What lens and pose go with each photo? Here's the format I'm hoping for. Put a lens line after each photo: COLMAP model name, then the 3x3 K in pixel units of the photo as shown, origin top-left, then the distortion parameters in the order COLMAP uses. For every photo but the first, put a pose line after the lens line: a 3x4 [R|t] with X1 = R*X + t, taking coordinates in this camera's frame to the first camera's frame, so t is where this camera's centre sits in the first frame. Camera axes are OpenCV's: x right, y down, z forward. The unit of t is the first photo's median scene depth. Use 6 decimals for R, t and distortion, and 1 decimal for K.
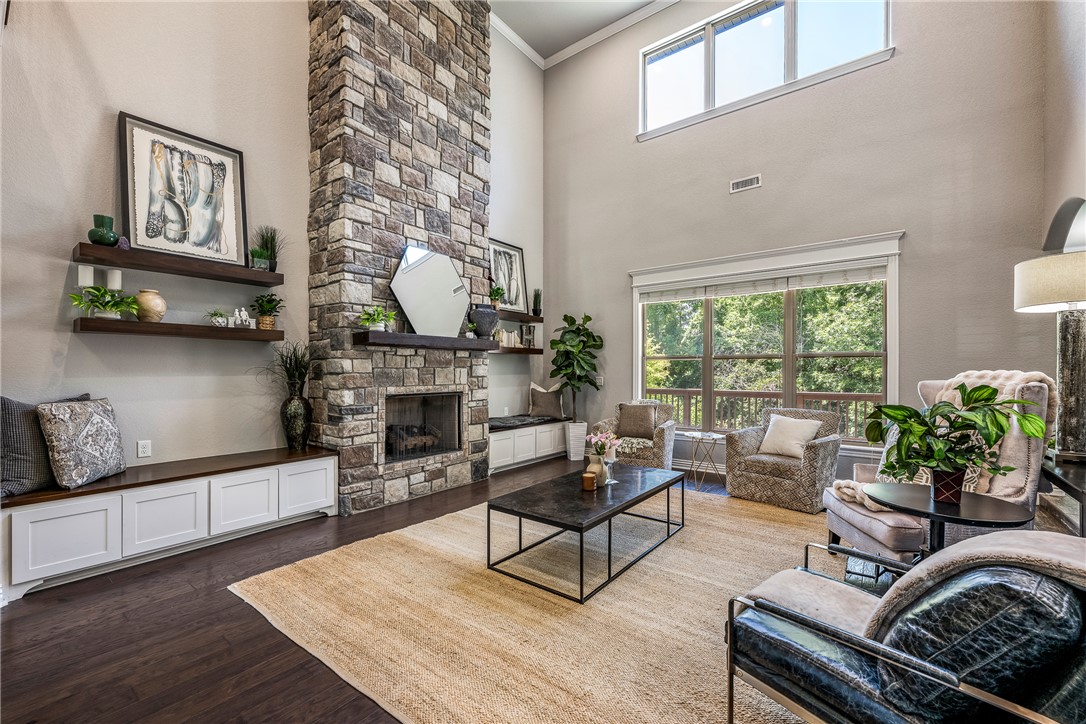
lens RADIAL K [[435.4, 0, 553.0], [0, 435.4, 370.8], [0, 0, 1]] dist [-0.001317, -0.000130]
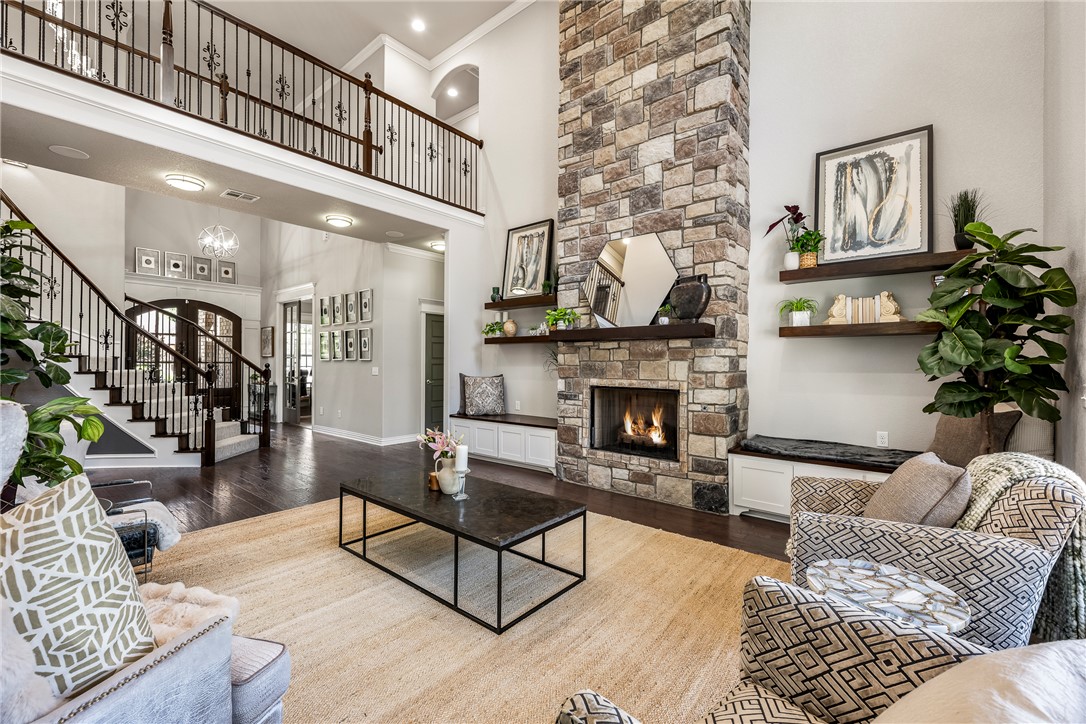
lens RADIAL K [[461.5, 0, 548.2], [0, 461.5, 360.0], [0, 0, 1]] dist [-0.001576, -0.002211]
pose [[-0.042404, -0.006954, -0.999076, 0.727341], [-0.006112, 0.999959, -0.006701, -0.000882], [0.999082, 0.005822, -0.042445, 0.873391]]
